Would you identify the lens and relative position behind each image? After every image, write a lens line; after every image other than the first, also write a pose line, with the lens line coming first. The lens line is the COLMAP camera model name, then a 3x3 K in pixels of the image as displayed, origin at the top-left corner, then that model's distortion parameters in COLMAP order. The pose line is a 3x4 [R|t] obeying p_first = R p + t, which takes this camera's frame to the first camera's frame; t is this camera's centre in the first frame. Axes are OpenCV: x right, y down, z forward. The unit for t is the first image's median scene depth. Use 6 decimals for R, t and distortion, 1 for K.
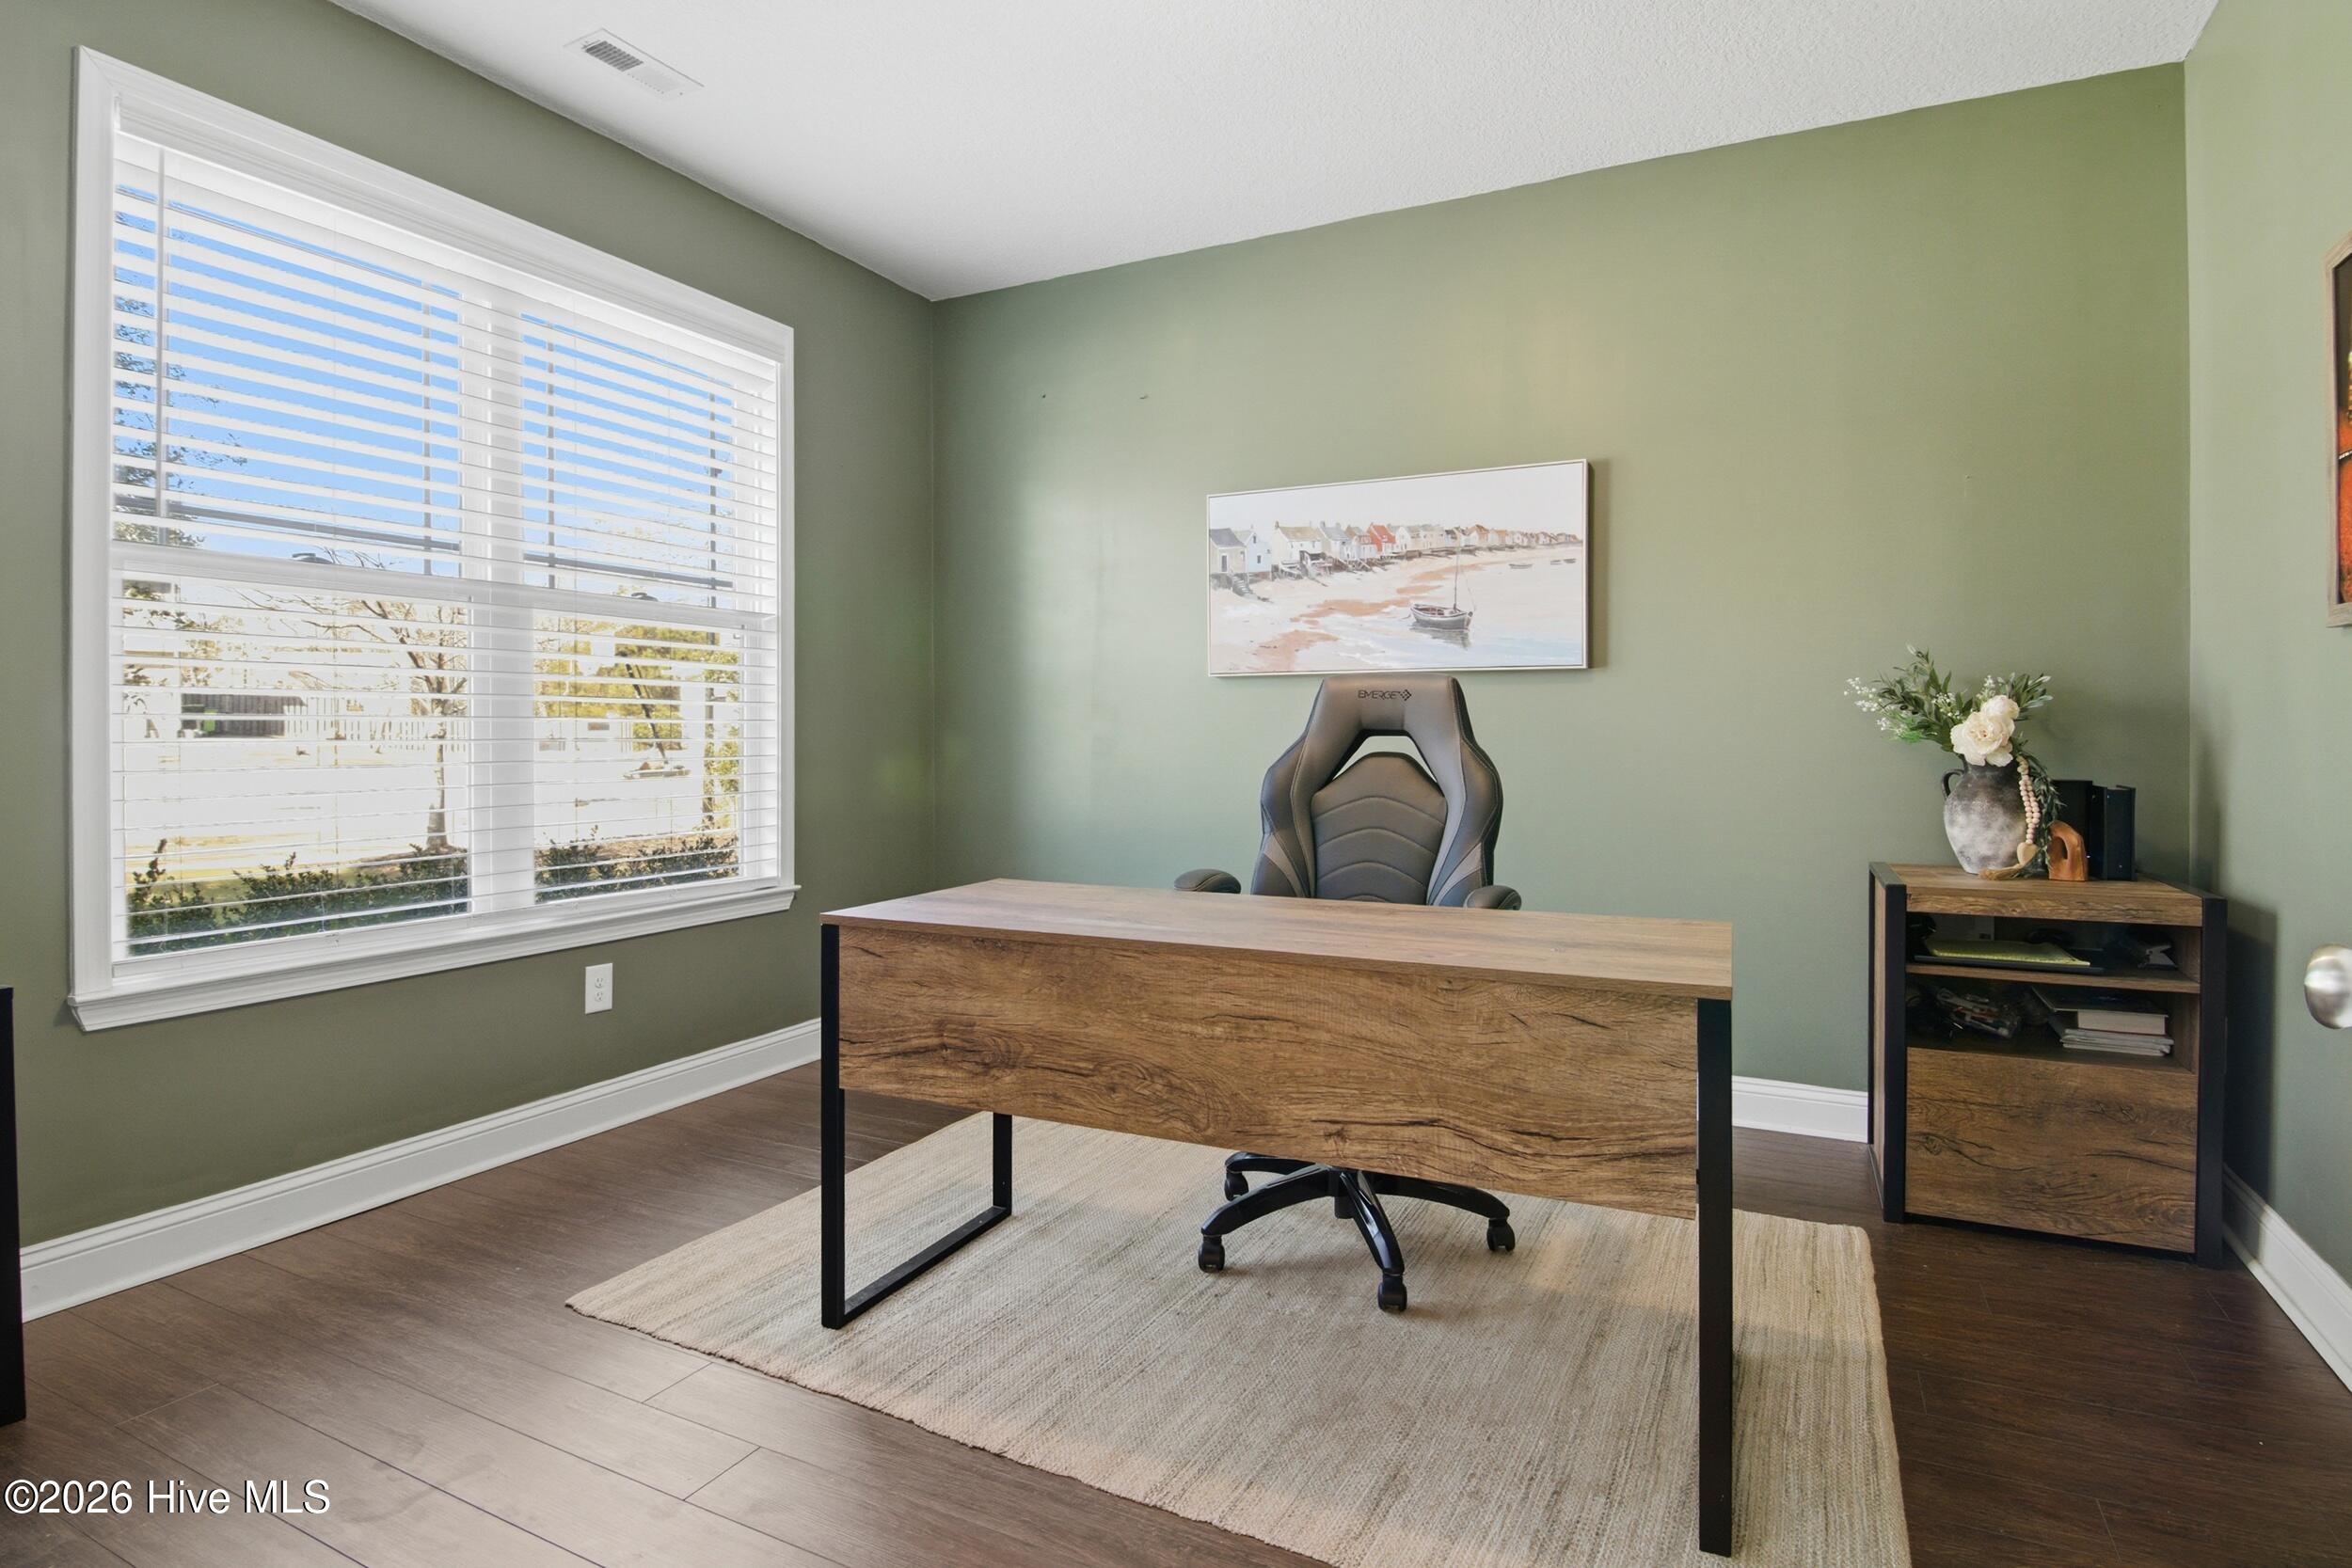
lens RADIAL K [[1218.0, 0, 1176.4], [0, 1218.0, 776.5], [0, 0, 1]] dist [-0.012373, -0.005023]
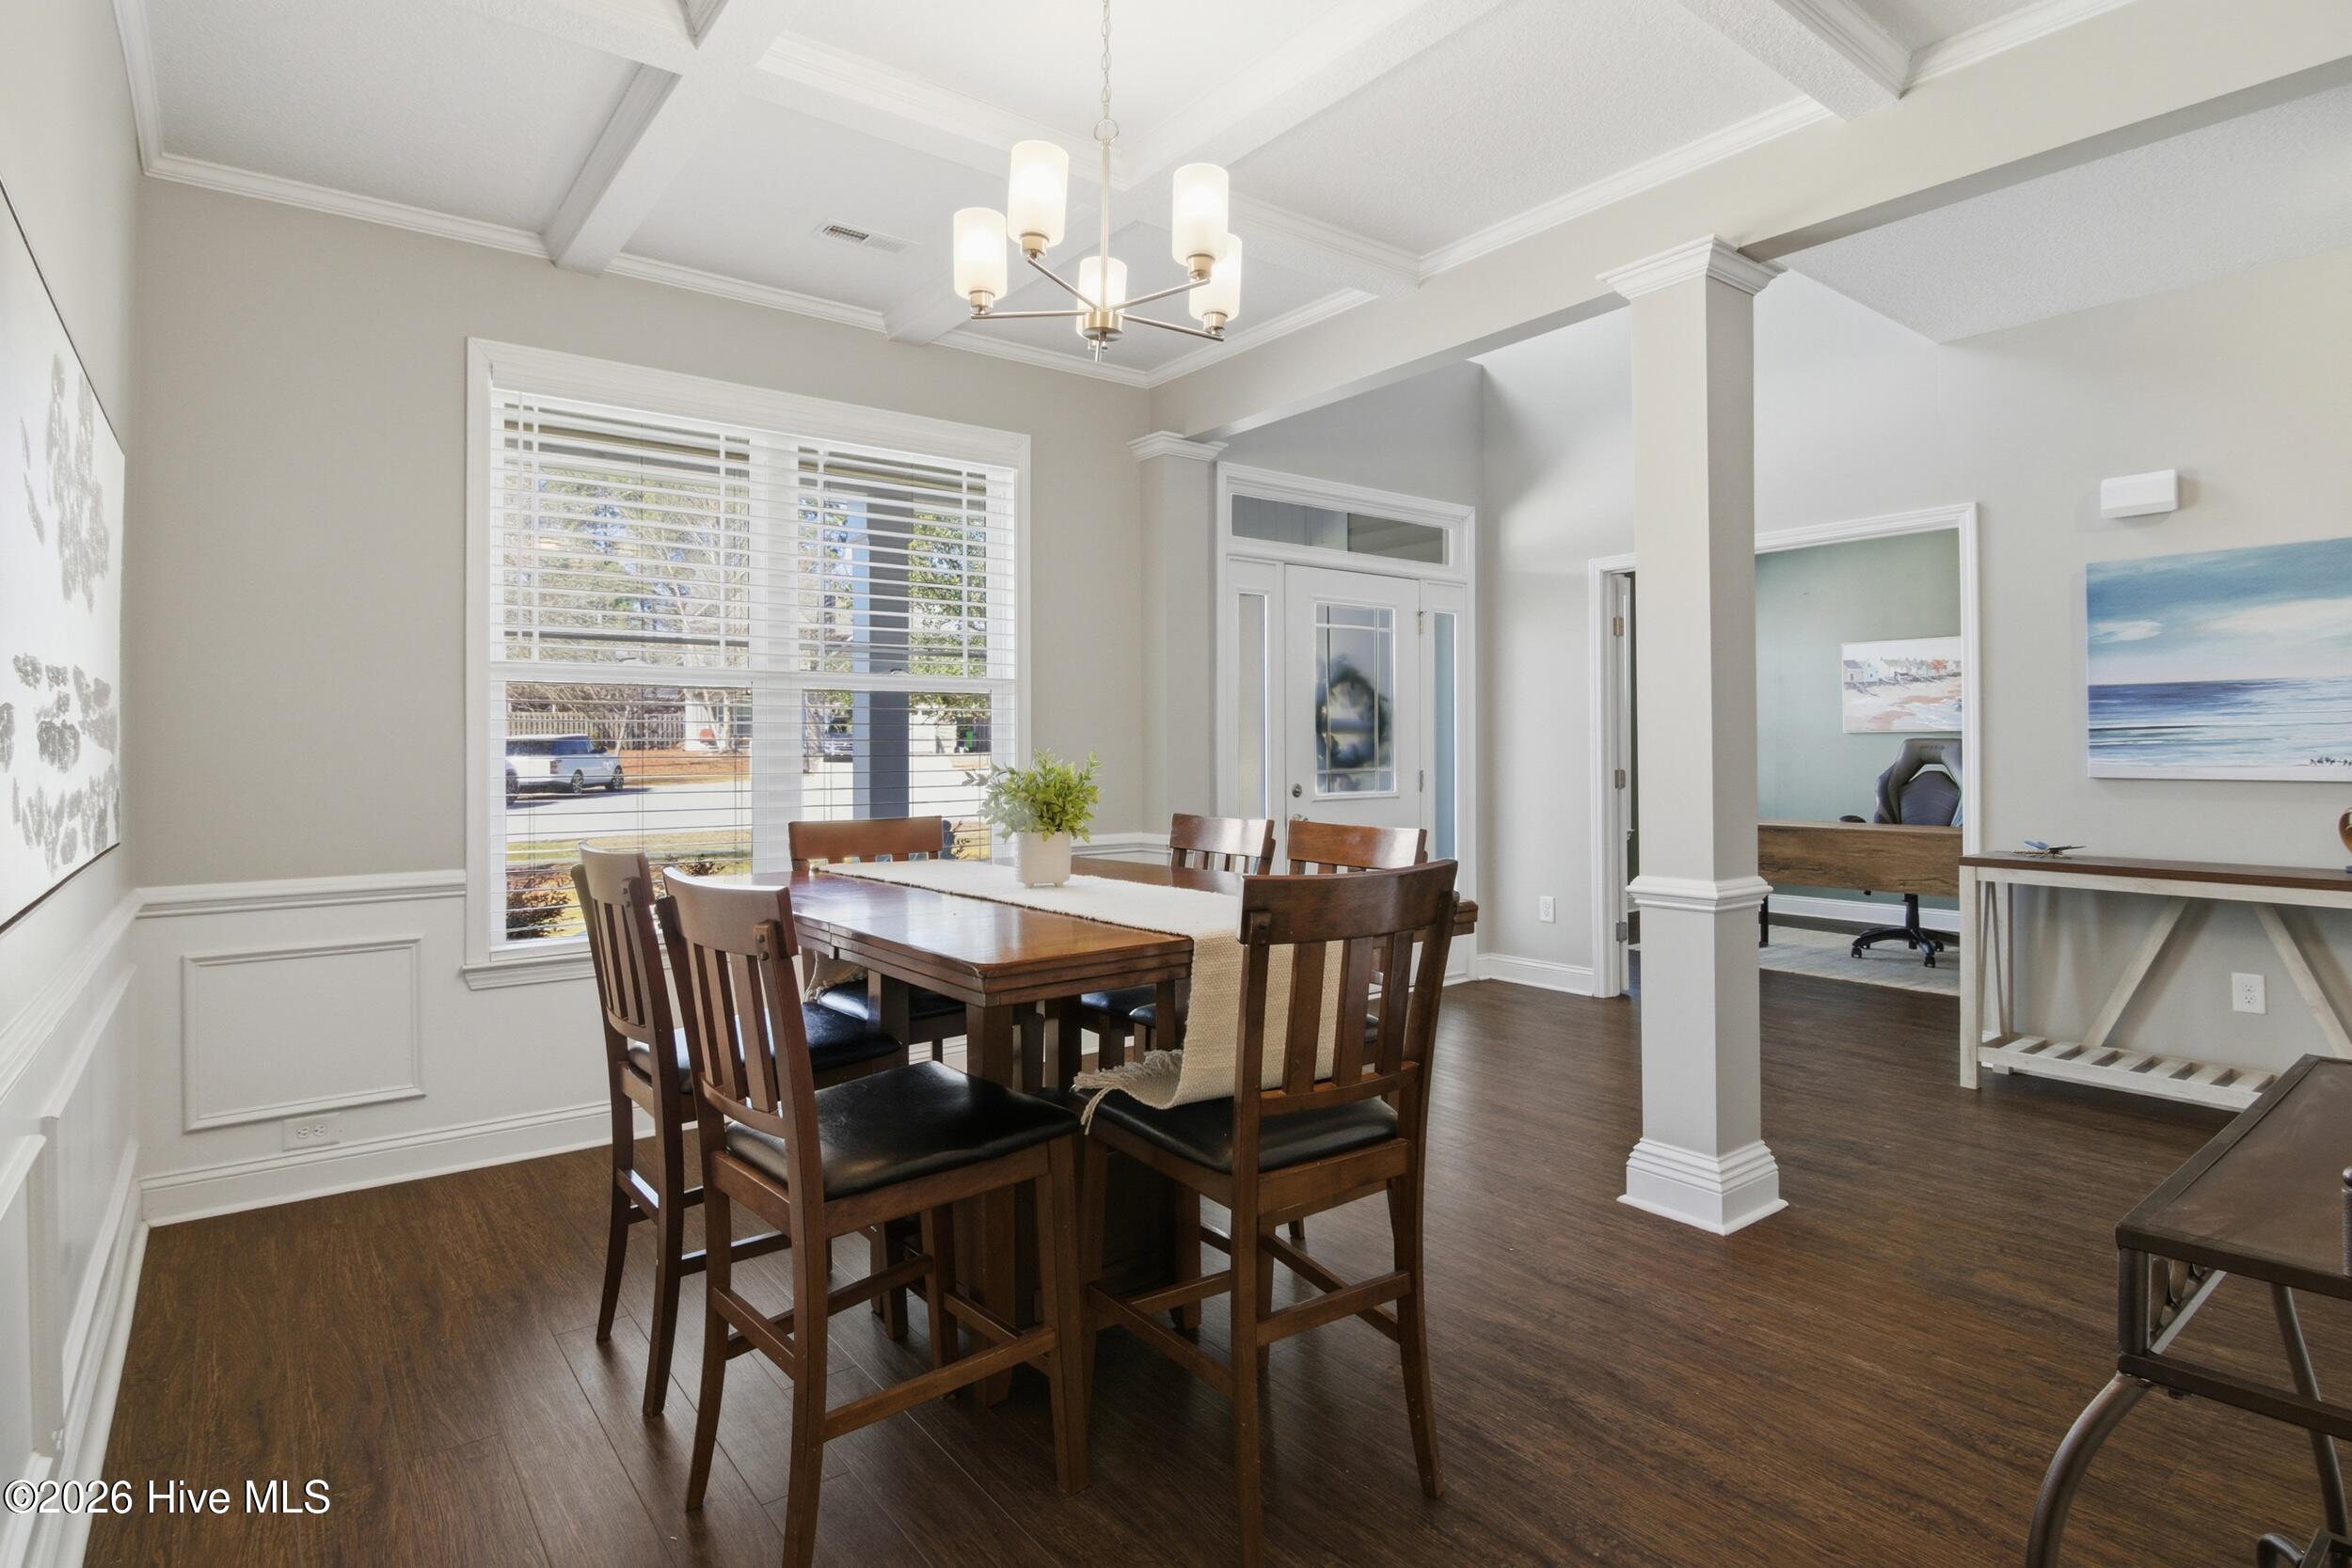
lens RADIAL K [[1218.0, 0, 1177.9], [0, 1218.0, 780.5], [0, 0, 1]] dist [-0.012373, -0.005023]
pose [[0.902033, -0.005912, -0.431626, -0.109436], [0.001353, 0.999940, -0.010869, 0.018657], [0.431664, 0.009221, 0.901987, -1.391174]]
